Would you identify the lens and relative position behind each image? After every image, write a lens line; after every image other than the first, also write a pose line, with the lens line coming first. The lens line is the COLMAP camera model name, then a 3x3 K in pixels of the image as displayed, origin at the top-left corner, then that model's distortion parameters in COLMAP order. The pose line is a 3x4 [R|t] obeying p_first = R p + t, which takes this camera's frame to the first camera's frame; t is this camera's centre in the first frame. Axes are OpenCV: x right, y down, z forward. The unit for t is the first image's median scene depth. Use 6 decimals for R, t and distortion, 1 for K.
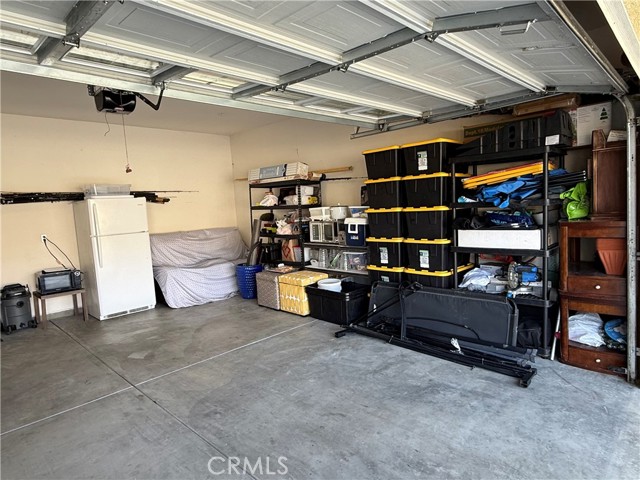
lens RADIAL K [[386.5, 0, 320.4], [0, 386.5, 238.7], [0, 0, 1]] dist [0.000004, 0.000655]
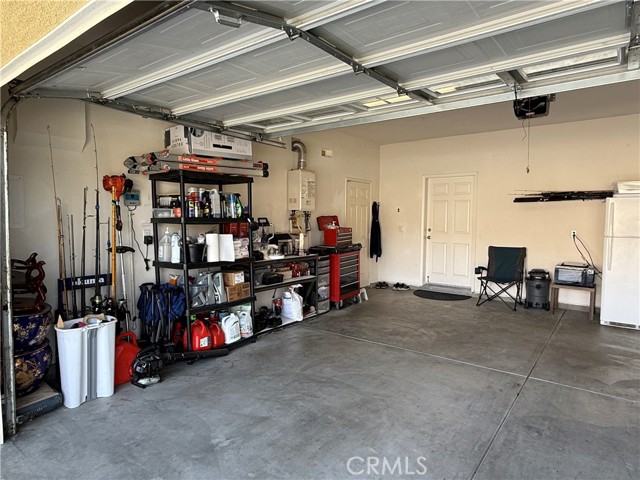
lens RADIAL K [[386.5, 0, 320.0], [0, 386.5, 239.7], [0, 0, 1]] dist [0.000004, 0.000655]
pose [[0.111779, 0.111948, -0.987407, 0.366806], [-0.103145, 0.989574, 0.100517, -0.027262], [0.988366, 0.090610, 0.122161, 0.233670]]
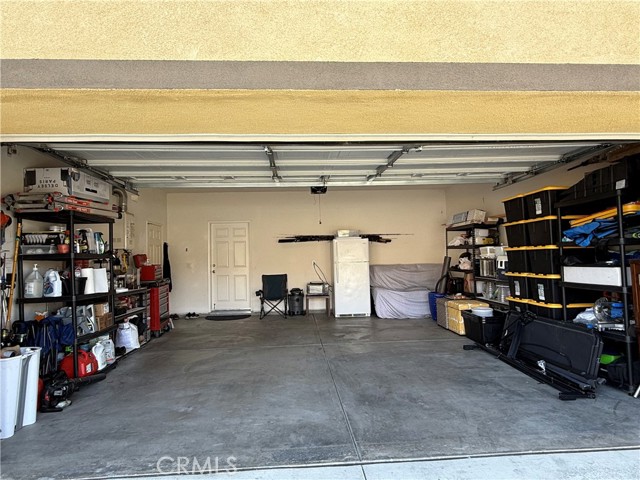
lens RADIAL K [[386.5, 0, 318.2], [0, 386.5, 240.6], [0, 0, 1]] dist [0.000004, 0.000655]
pose [[0.736477, 0.003897, -0.676451, 0.565801], [-0.076783, 0.994002, -0.077869, 0.042470], [0.672090, 0.109289, 0.732360, -0.284096]]
